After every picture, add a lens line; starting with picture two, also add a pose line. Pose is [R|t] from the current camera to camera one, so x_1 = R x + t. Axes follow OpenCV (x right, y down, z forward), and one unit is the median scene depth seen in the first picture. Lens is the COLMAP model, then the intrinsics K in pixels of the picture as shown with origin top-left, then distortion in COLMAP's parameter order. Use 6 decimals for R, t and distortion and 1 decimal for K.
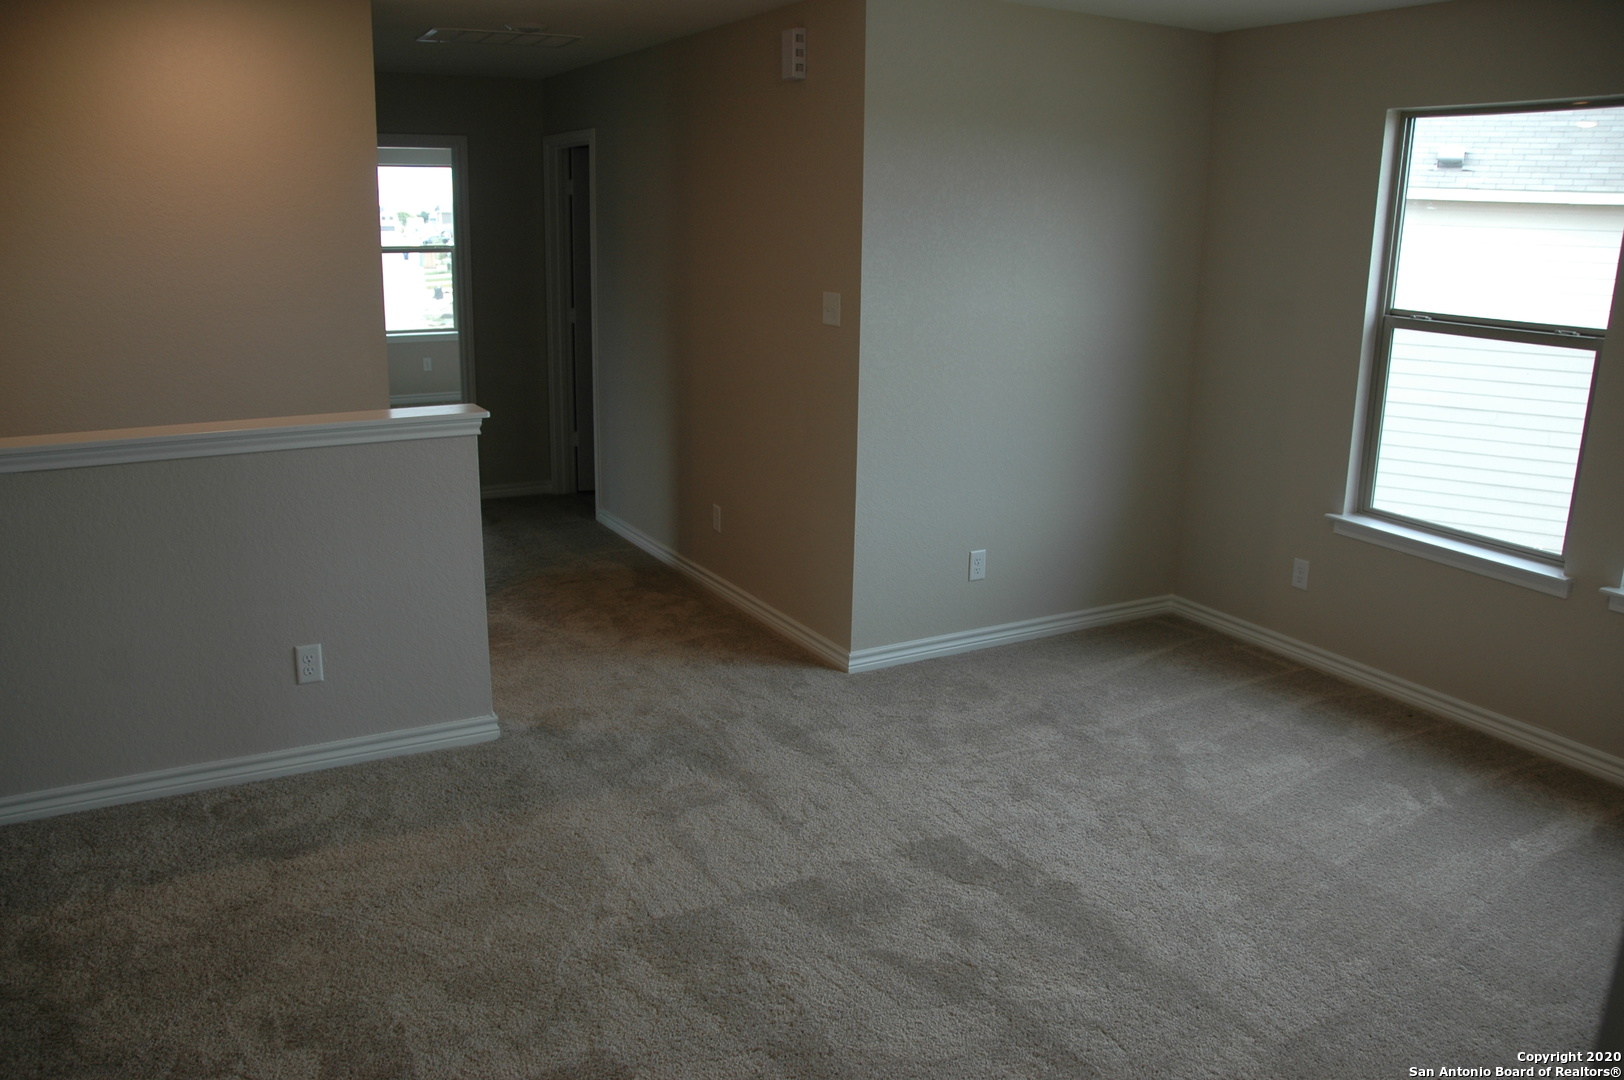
lens RADIAL K [[1259.7, 0, 799.3], [0, 1259.7, 537.8], [0, 0, 1]] dist [-0.157012, 0.098509]
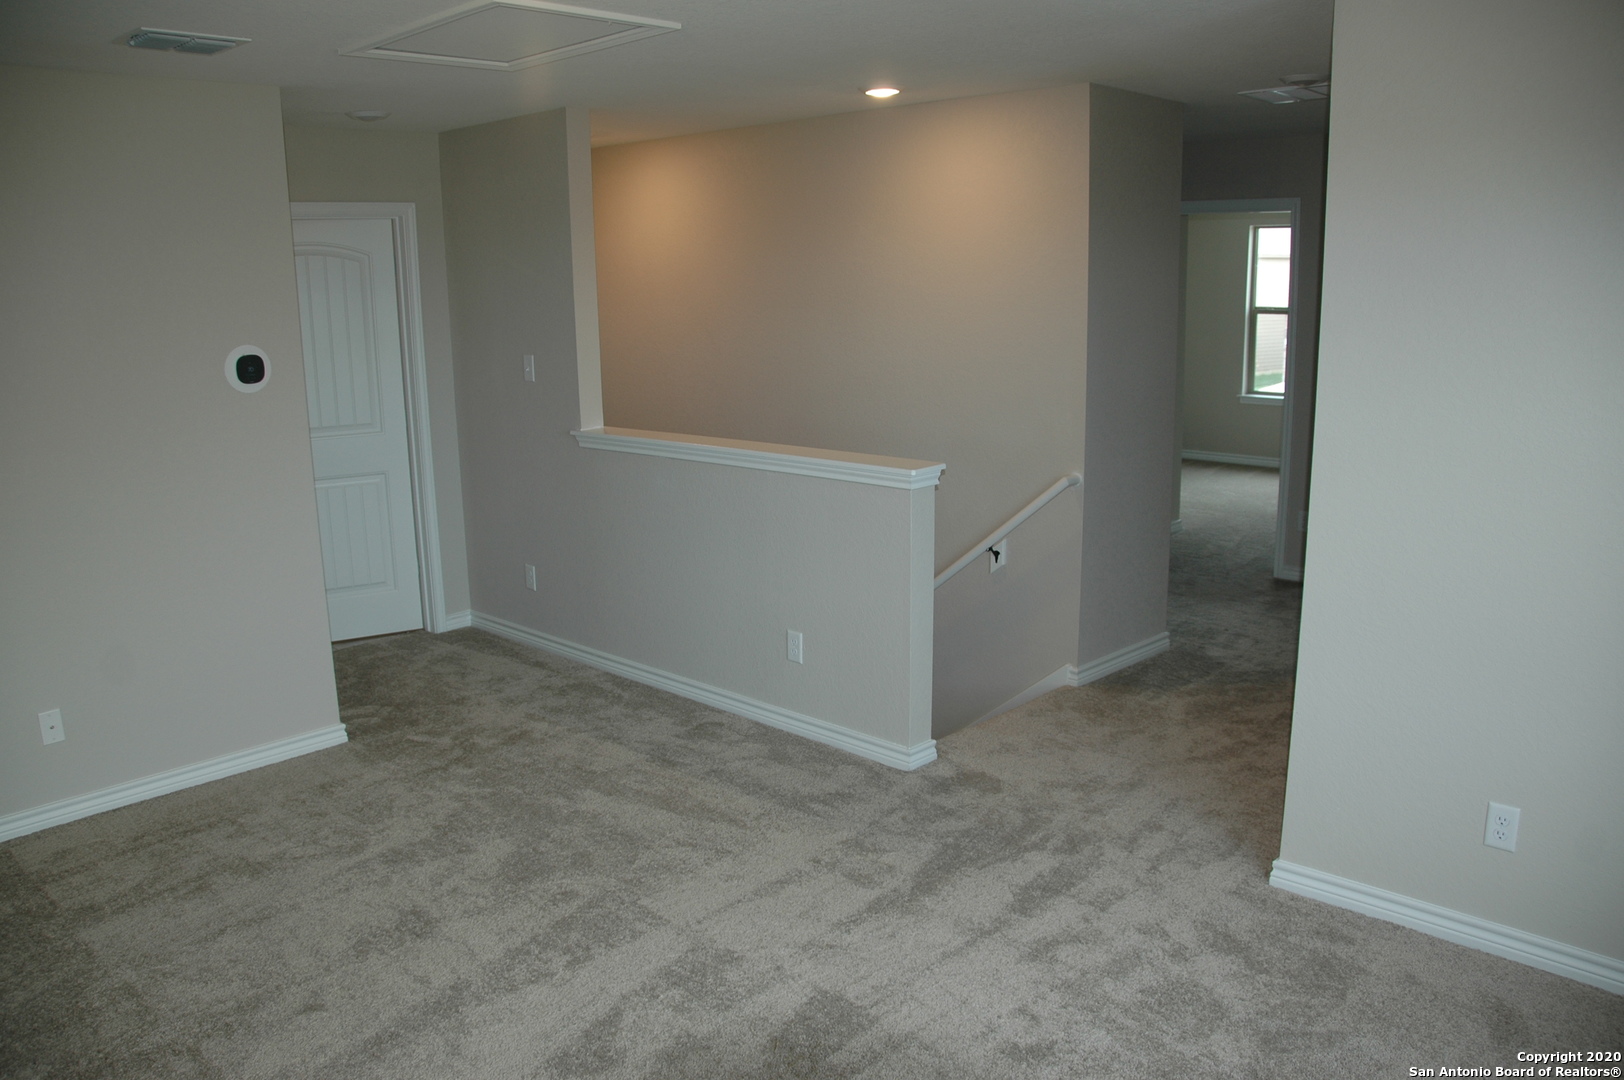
lens RADIAL K [[1259.7, 0, 811.0], [0, 1259.7, 544.7], [0, 0, 1]] dist [-0.157012, 0.098509]
pose [[0.308661, 0.186672, -0.932675, 0.711975], [-0.218360, 0.968271, 0.121532, -0.142292], [0.925768, 0.166147, 0.339629, 0.531578]]
